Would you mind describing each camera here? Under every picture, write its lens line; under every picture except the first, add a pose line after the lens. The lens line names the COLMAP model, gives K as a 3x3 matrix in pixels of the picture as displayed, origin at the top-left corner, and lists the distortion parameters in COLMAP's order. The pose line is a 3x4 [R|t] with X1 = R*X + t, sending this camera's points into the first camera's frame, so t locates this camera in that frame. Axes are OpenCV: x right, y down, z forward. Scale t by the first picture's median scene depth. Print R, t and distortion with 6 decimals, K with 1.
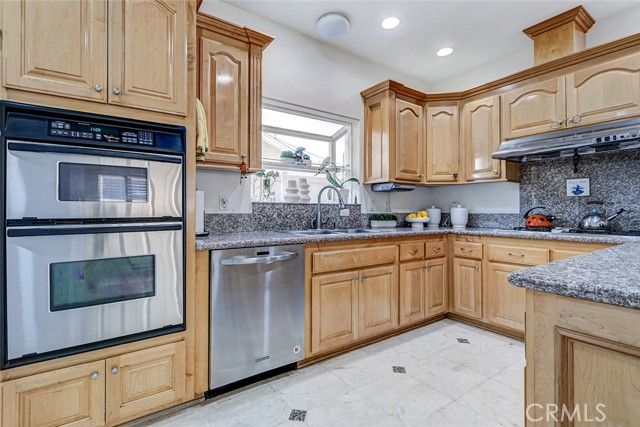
lens RADIAL K [[299.1, 0, 314.9], [0, 299.1, 210.0], [0, 0, 1]] dist [-0.000813, -0.000680]
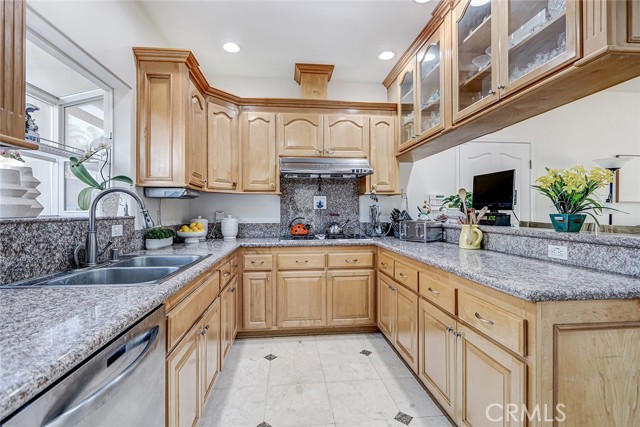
lens RADIAL K [[299.1, 0, 315.1], [0, 299.1, 212.7], [0, 0, 1]] dist [-0.000813, -0.000680]
pose [[0.485906, -0.002835, 0.874006, -0.247532], [-0.002858, 0.999984, 0.004832, -0.034075], [-0.874006, -0.004846, 0.485891, 0.347789]]
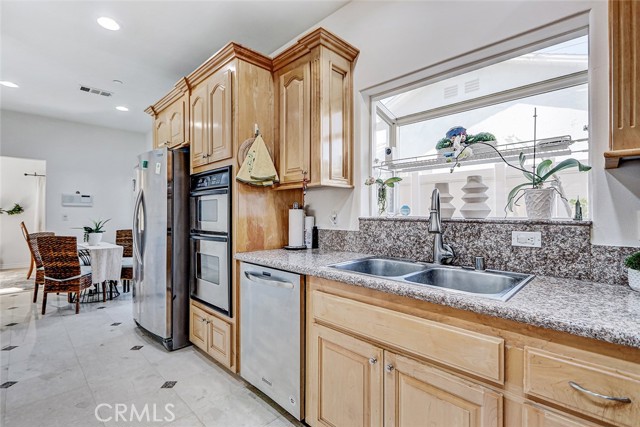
lens RADIAL K [[299.1, 0, 315.5], [0, 299.1, 212.0], [0, 0, 1]] dist [-0.000813, -0.000680]
pose [[0.173505, -0.005087, -0.984820, 0.508230], [0.002492, 0.999986, -0.004726, -0.032961], [0.984830, -0.001634, 0.173516, 0.612347]]
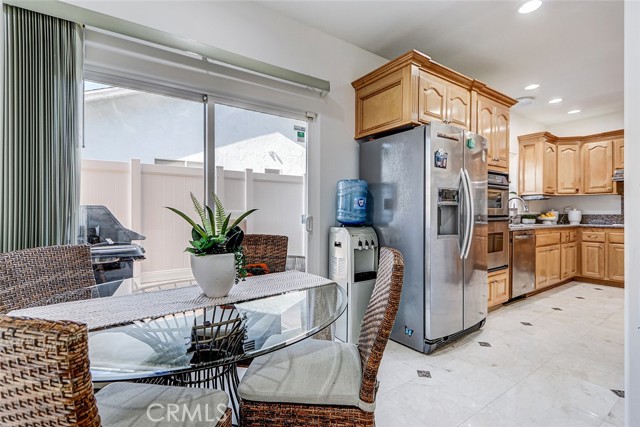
lens RADIAL K [[299.1, 0, 317.1], [0, 299.1, 214.4], [0, 0, 1]] dist [-0.000813, -0.000680]
pose [[0.999995, 0.002454, -0.001772, -0.951387], [-0.002442, 0.999977, 0.006264, 0.005663], [0.001788, -0.006259, 0.999979, -0.602328]]
